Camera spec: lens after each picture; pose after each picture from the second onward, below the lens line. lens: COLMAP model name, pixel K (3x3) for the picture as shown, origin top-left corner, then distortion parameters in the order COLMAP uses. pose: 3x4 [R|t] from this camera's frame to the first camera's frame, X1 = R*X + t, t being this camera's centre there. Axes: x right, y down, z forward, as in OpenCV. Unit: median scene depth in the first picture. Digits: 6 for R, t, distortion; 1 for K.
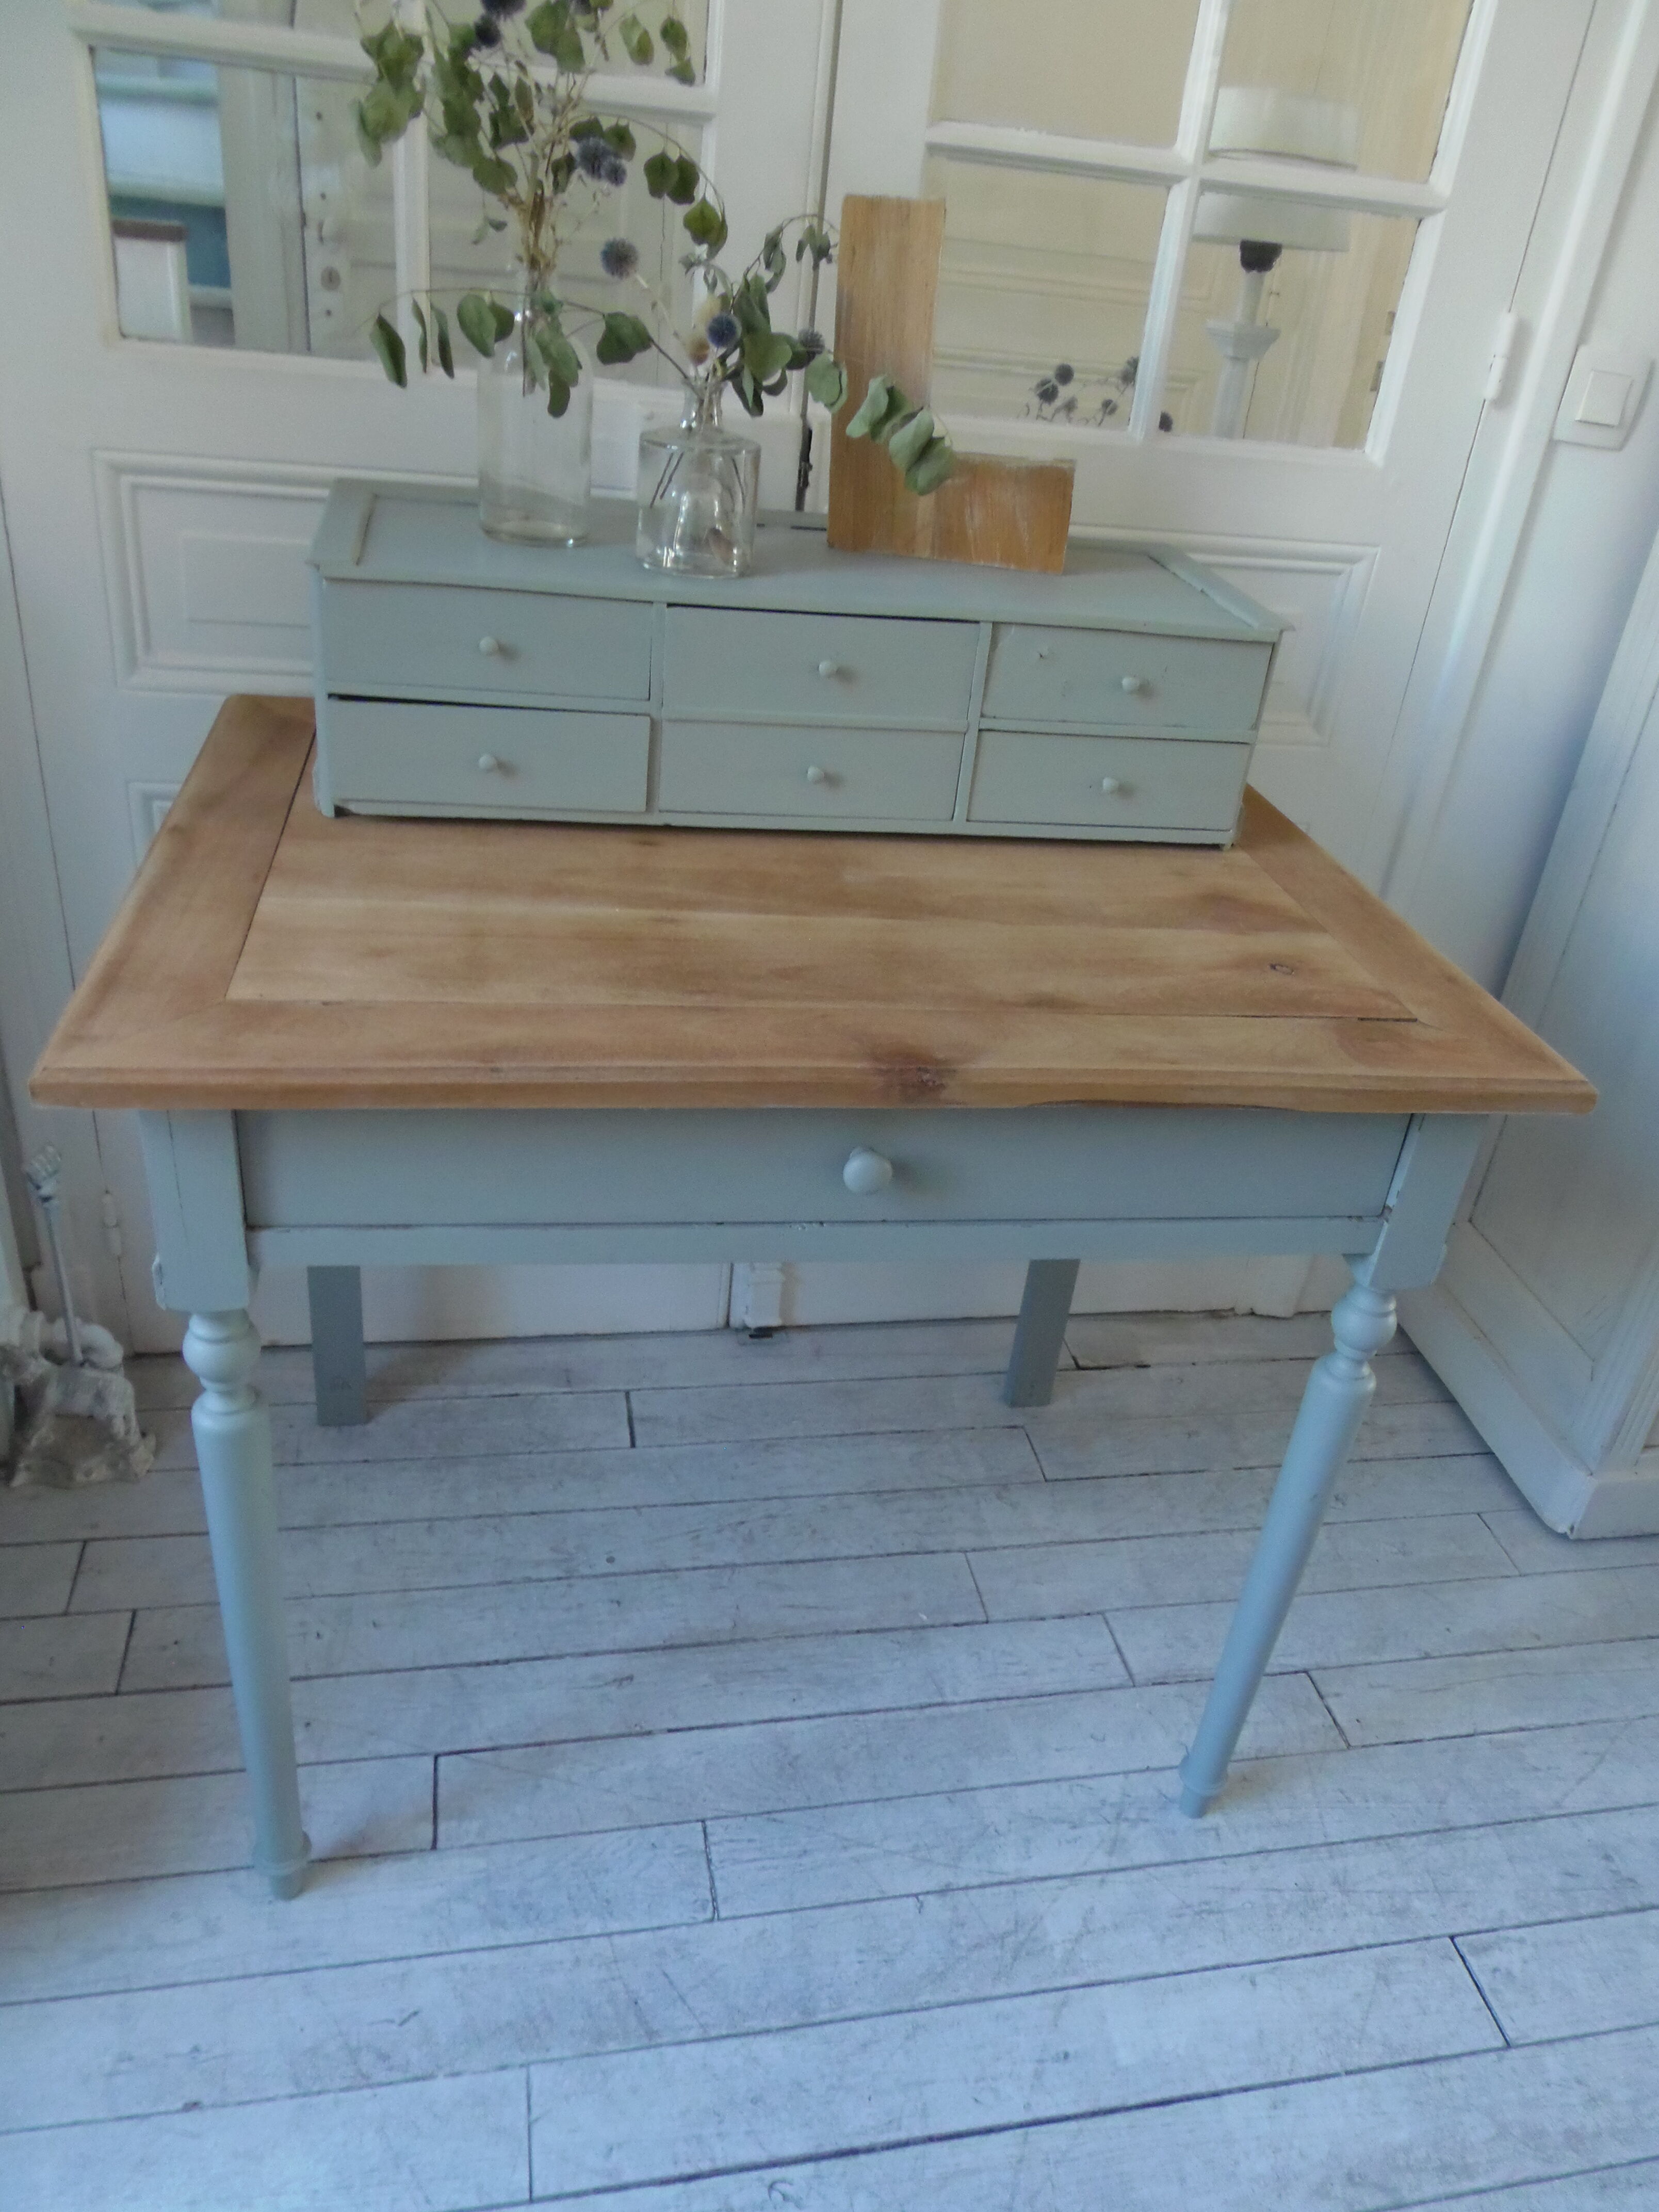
lens RADIAL K [[1606.7, 0, 858.0], [0, 1606.7, 1133.2], [0, 0, 1]] dist [-0.016788, -0.001029]
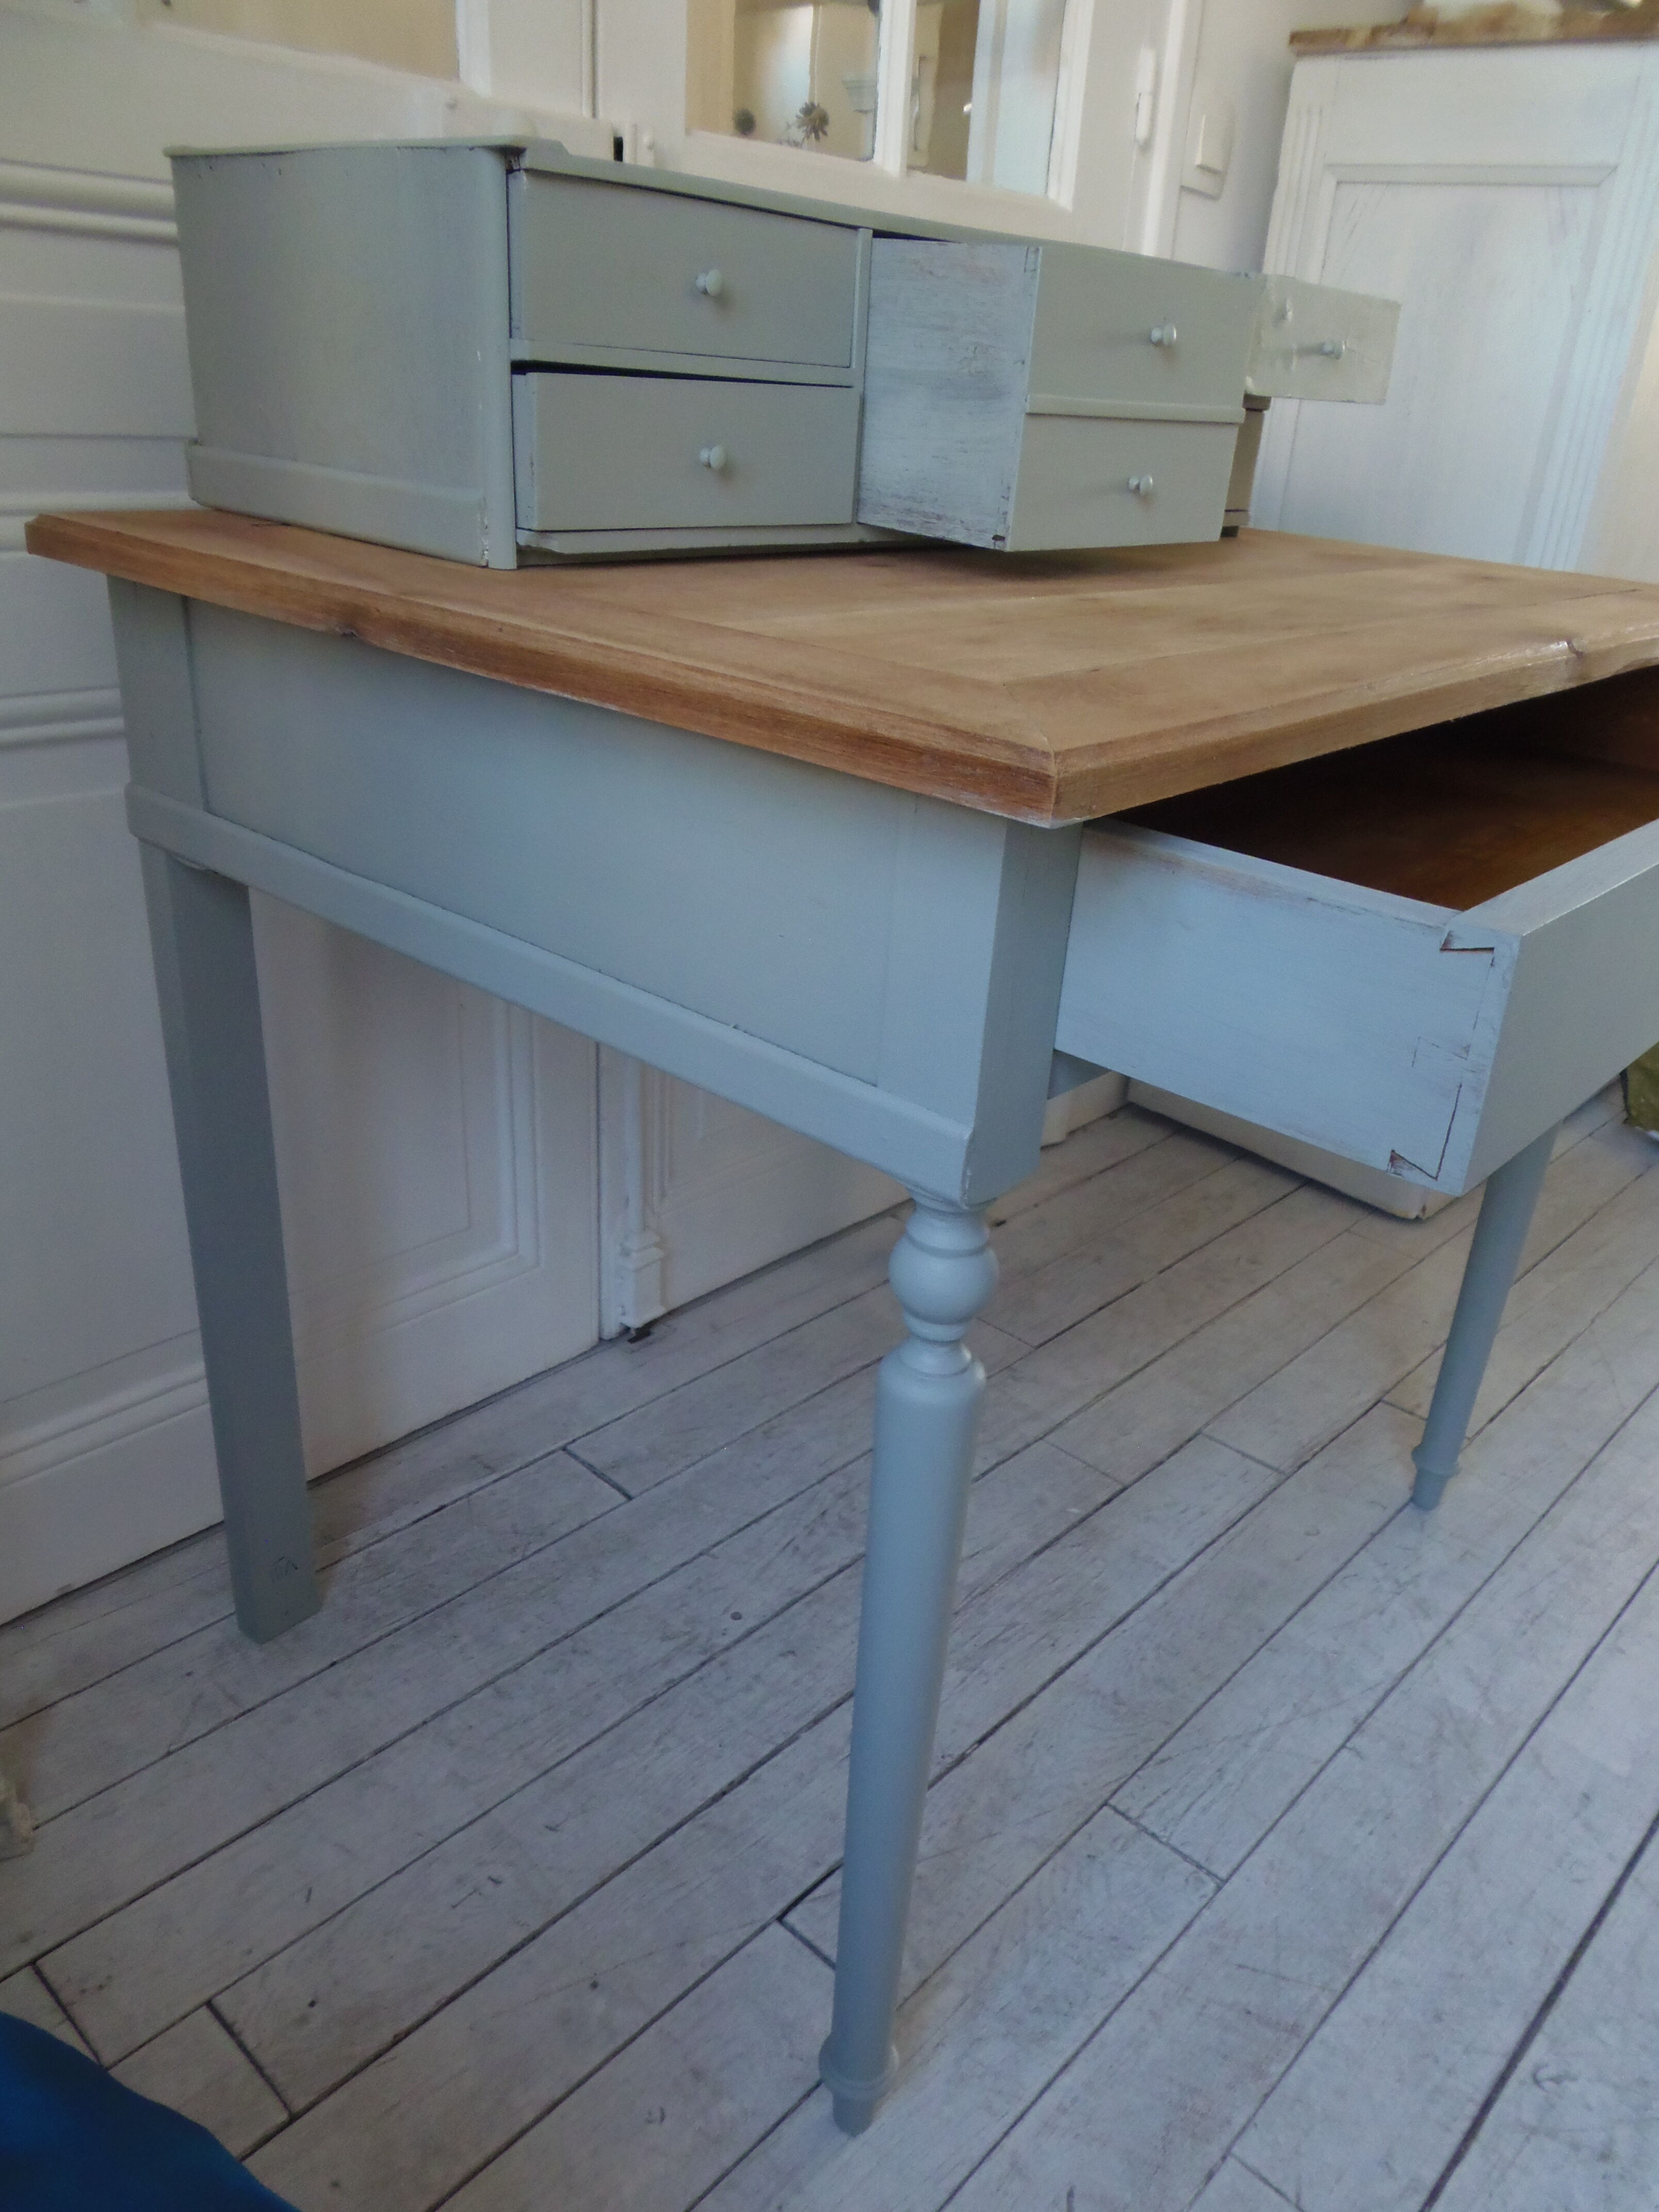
lens RADIAL K [[1606.7, 0, 868.7], [0, 1606.7, 1137.6], [0, 0, 1]] dist [-0.016788, -0.001029]
pose [[0.808228, -0.301261, 0.505973, -0.476183], [0.314140, 0.947333, 0.062251, 0.021142], [-0.498079, 0.108633, 0.860300, 0.310254]]
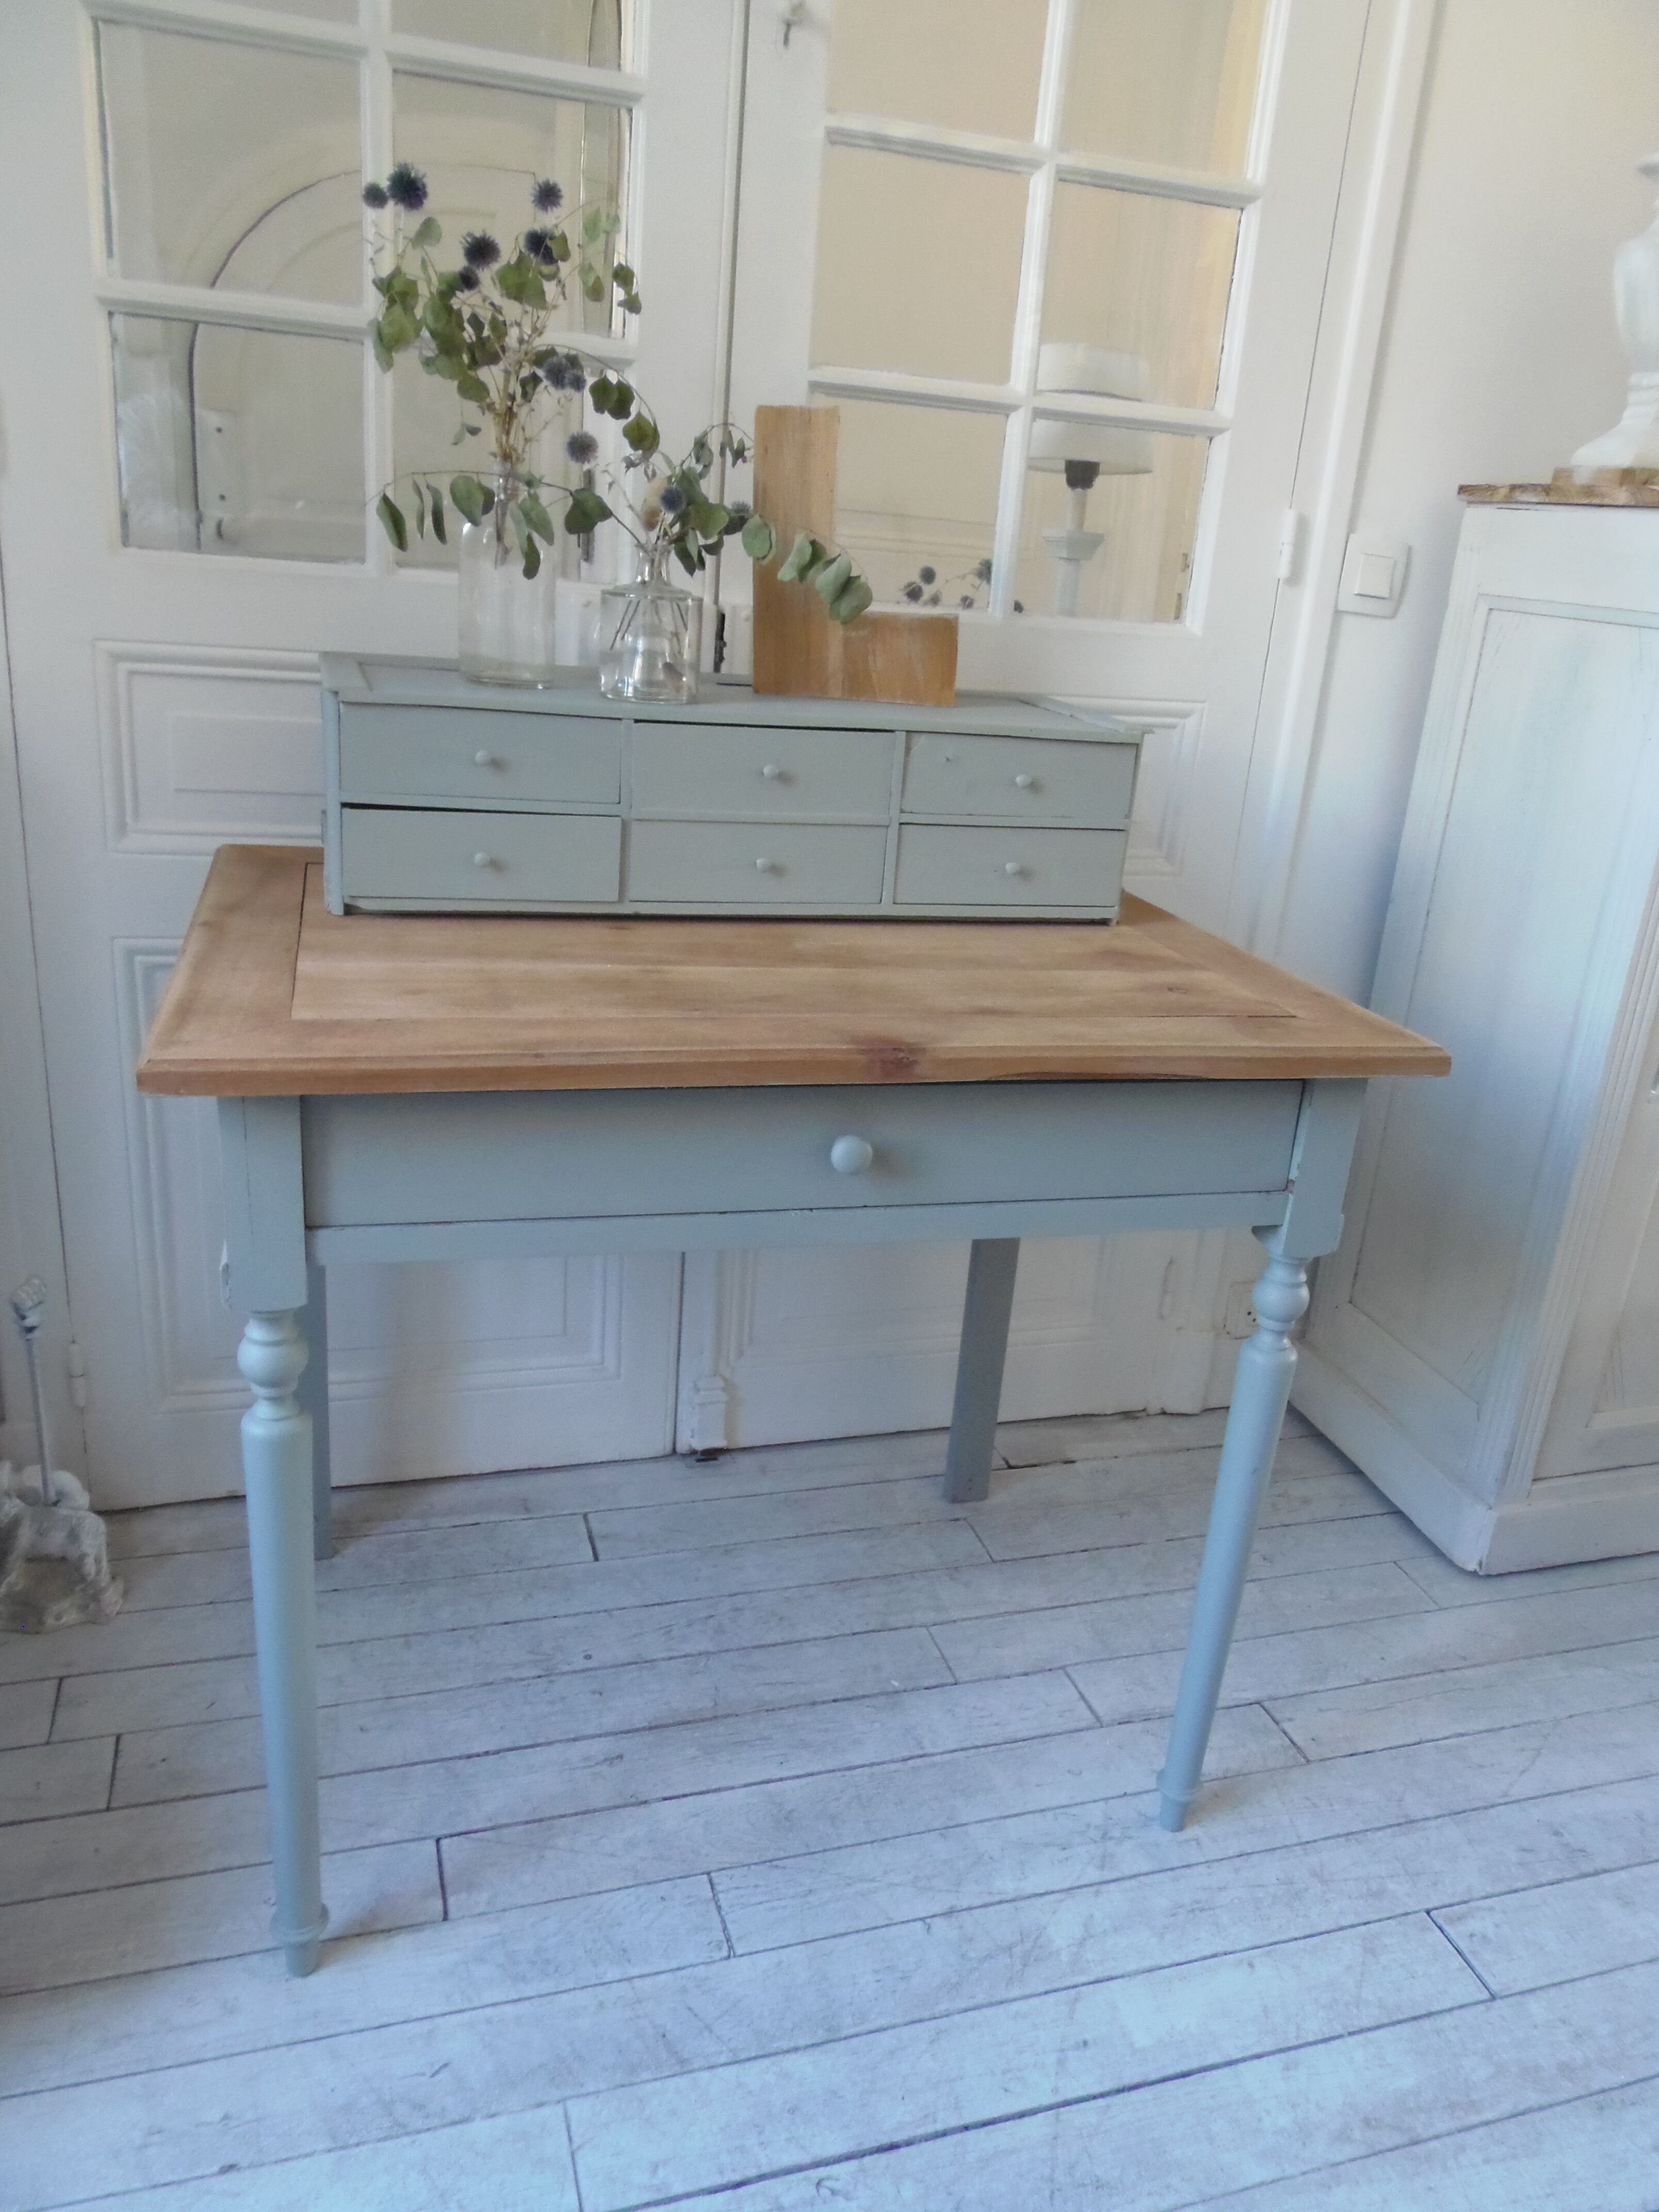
lens RADIAL K [[1606.7, 0, 854.2], [0, 1606.7, 1131.9], [0, 0, 1]] dist [-0.016788, -0.001029]
pose [[0.993914, -0.061594, 0.091328, -0.064560], [0.076369, 0.982771, -0.168311, 0.136007], [-0.079387, 0.174261, 0.981494, -0.088873]]
